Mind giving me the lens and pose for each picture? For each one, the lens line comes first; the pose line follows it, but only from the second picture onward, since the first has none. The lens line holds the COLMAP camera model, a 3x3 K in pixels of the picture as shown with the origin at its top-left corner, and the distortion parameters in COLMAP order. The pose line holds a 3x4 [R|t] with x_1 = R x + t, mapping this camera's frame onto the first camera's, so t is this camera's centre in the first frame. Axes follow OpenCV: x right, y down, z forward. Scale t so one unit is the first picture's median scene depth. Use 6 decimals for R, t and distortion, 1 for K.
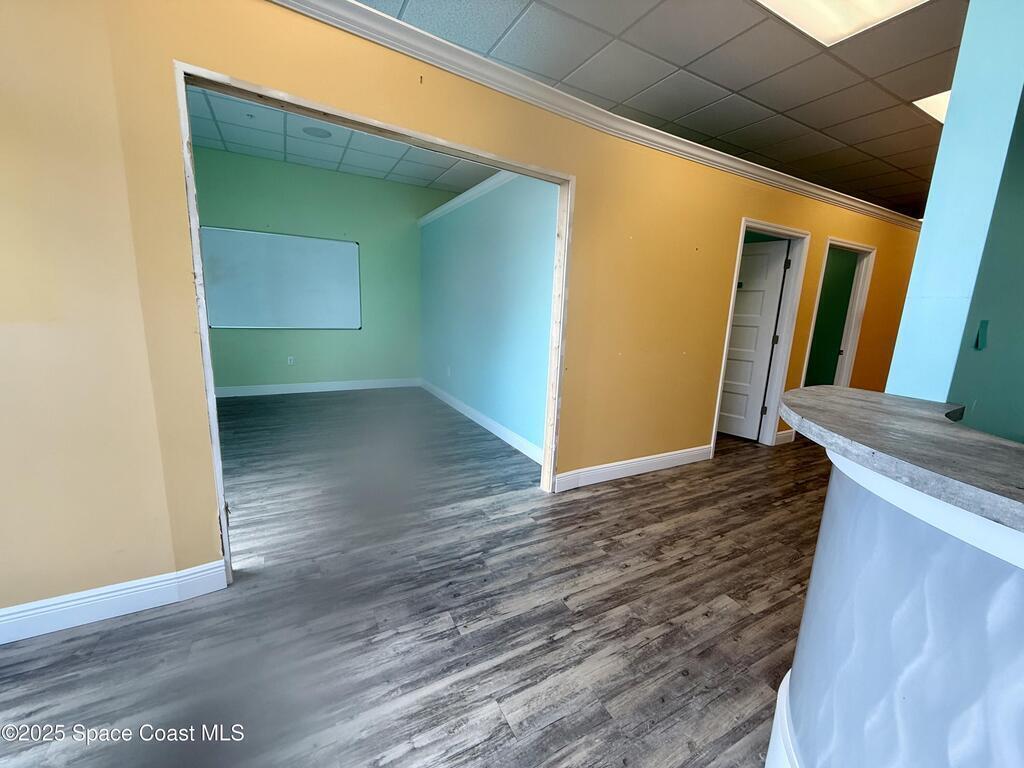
lens RADIAL K [[410.3, 0, 506.5], [0, 410.3, 384.7], [0, 0, 1]] dist [0.001573, 0.000004]
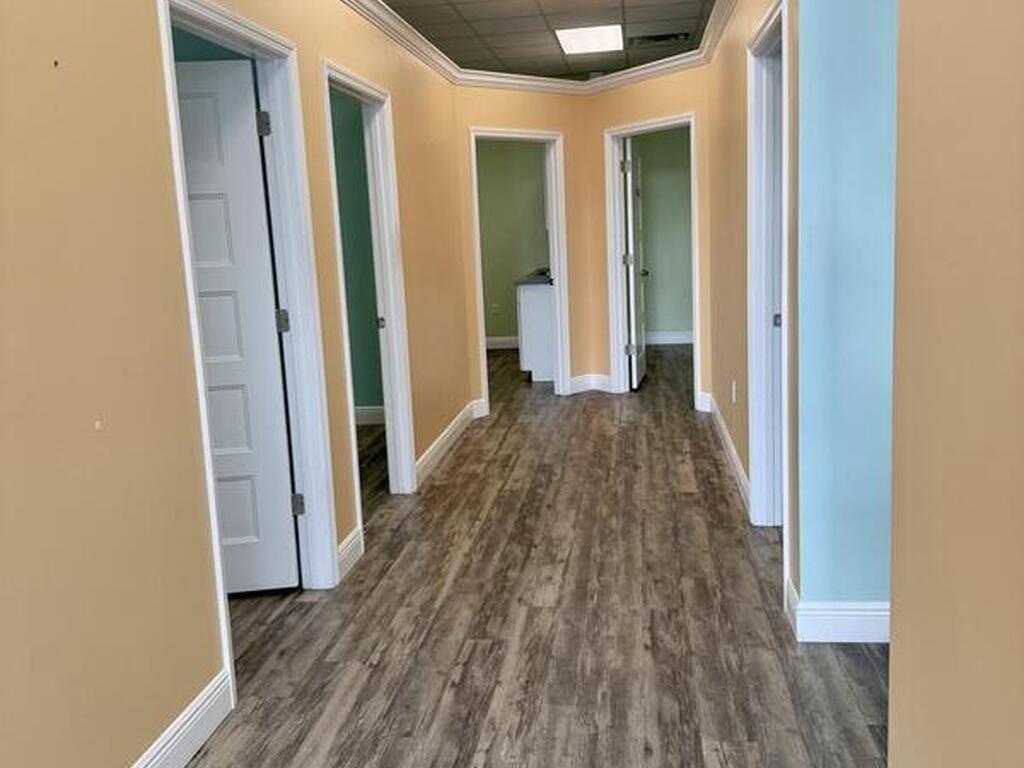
lens RADIAL K [[961.0, 0, 512.0], [0, 961.0, 383.8], [0, 0, 1]] dist [0.058015, 0.000000]
pose [[0.585093, -0.199300, 0.786095, 0.080020], [0.221688, 0.971718, 0.081359, -0.098635], [-0.780077, 0.126665, 0.612728, 0.365457]]
